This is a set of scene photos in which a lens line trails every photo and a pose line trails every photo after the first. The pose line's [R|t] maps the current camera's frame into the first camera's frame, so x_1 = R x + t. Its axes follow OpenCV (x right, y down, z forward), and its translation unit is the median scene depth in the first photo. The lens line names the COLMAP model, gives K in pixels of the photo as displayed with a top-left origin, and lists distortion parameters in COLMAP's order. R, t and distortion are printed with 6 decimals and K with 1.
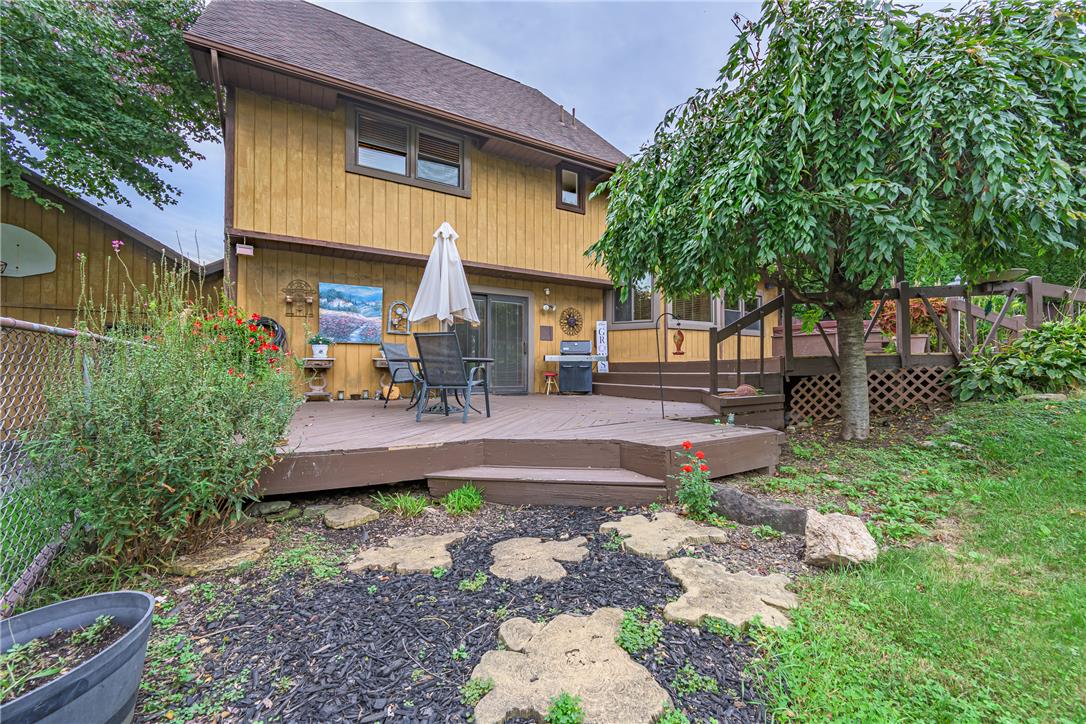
lens RADIAL K [[425.3, 0, 541.8], [0, 425.3, 362.2], [0, 0, 1]] dist [-0.002514, -0.000175]
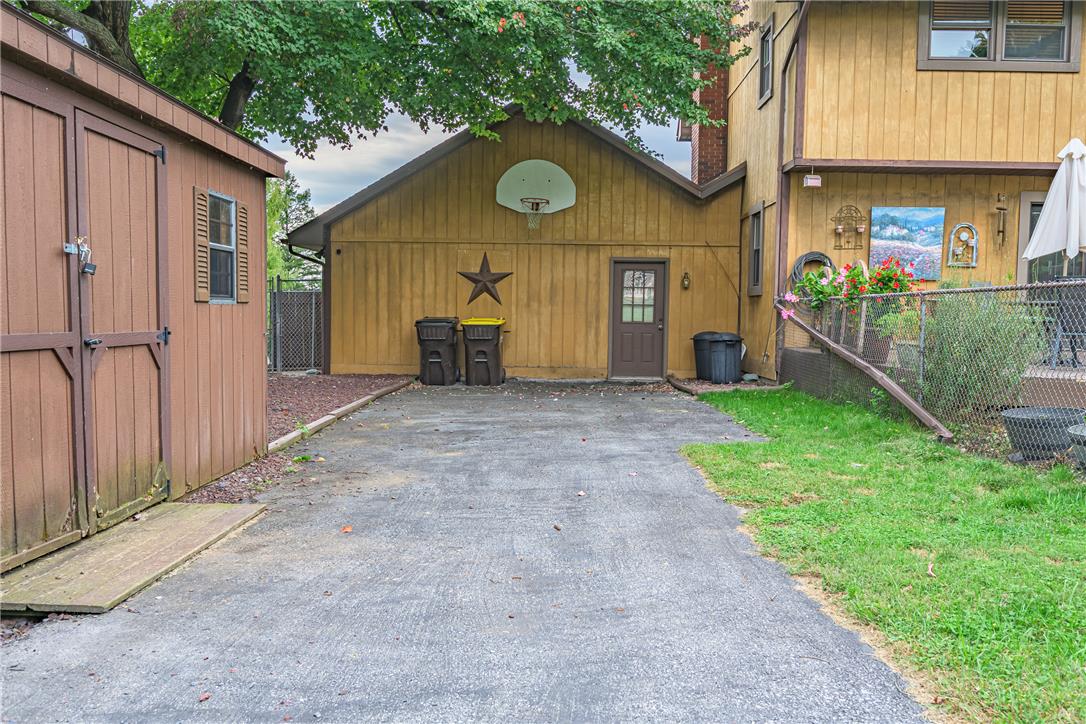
lens RADIAL K [[890.4, 0, 543.9], [0, 890.4, 364.9], [0, 0, 1]] dist [-0.005661, -0.007327]
pose [[0.848862, 0.047948, -0.526435, -0.137975], [-0.006790, 0.996785, 0.079838, -0.014571], [0.528570, -0.064197, 0.846459, -0.834012]]
